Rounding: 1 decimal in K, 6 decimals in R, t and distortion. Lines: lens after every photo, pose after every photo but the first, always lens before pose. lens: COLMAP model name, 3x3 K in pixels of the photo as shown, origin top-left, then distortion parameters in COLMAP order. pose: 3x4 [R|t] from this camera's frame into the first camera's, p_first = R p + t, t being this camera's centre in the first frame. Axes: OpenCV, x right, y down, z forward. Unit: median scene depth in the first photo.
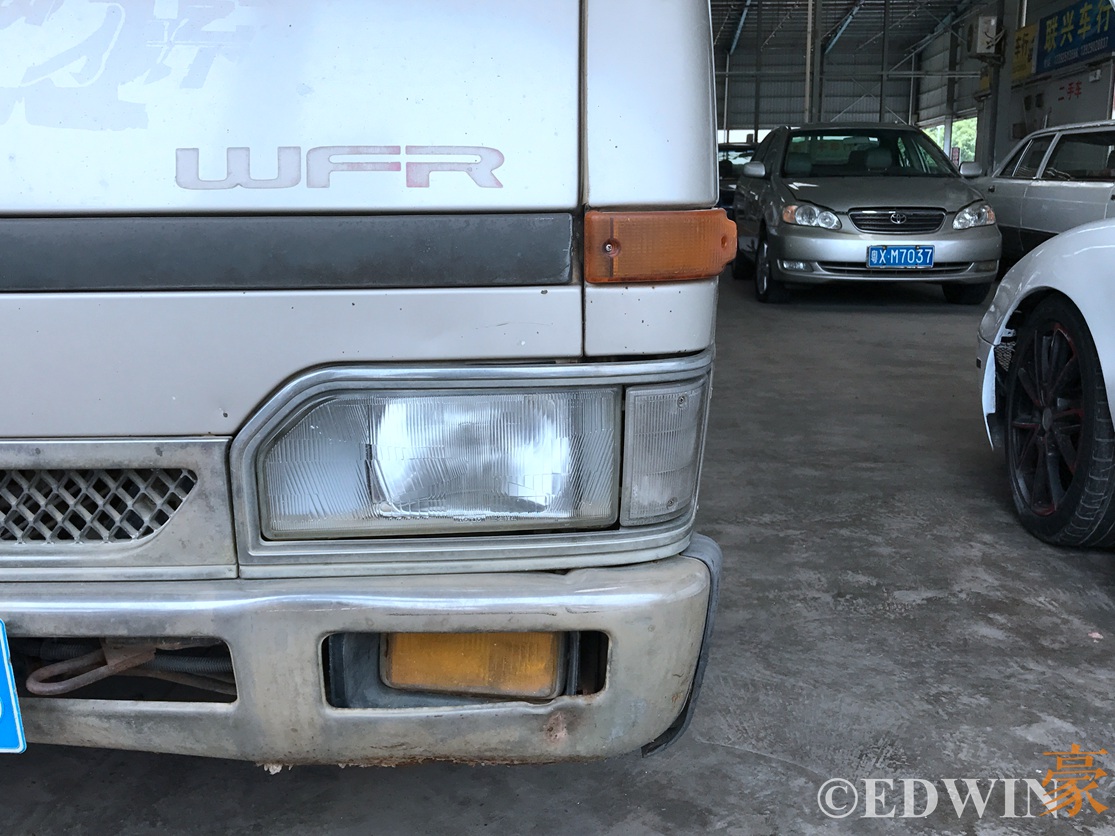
lens RADIAL K [[1141.8, 0, 560.0], [0, 1141.8, 424.5], [0, 0, 1]] dist [0.029619, 0.000000]
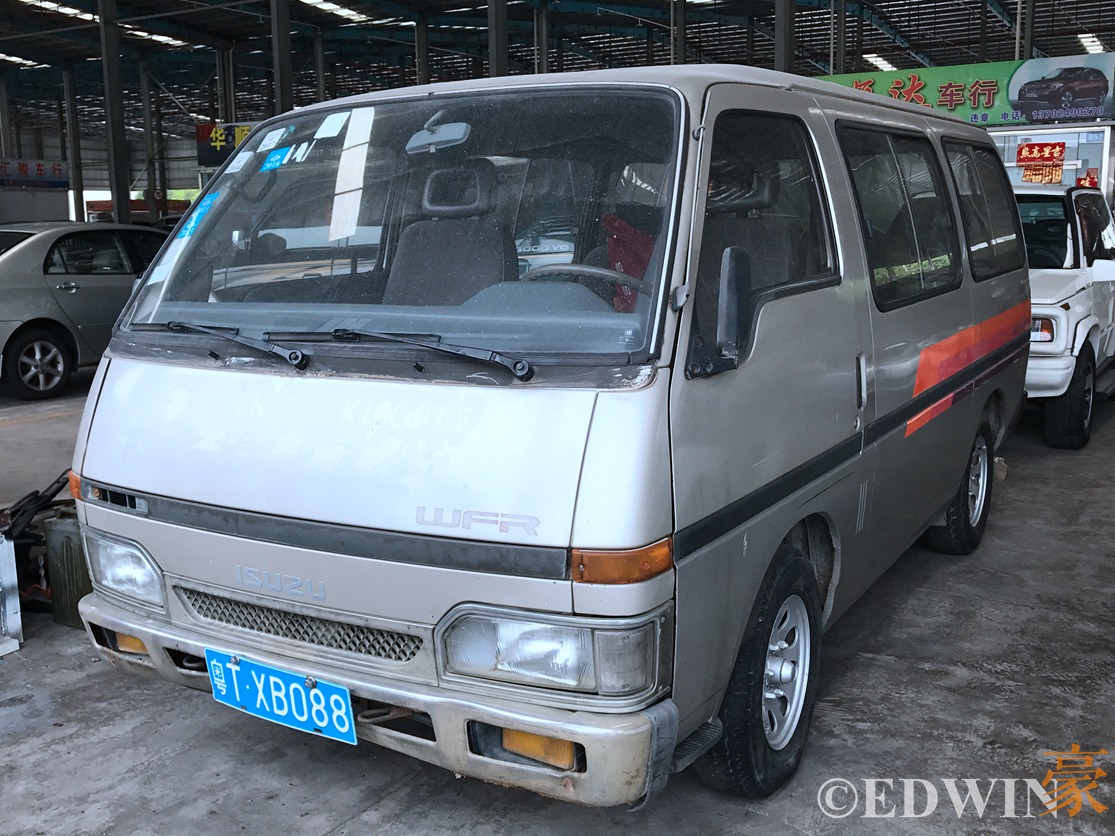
lens RADIAL K [[1141.8, 0, 557.9], [0, 1141.8, 417.9], [0, 0, 1]] dist [0.029619, 0.000000]
pose [[0.878304, 0.065723, -0.473564, 0.949455], [-0.078309, 0.996905, -0.006884, -0.393096], [0.471646, 0.043131, 0.880733, -0.883422]]
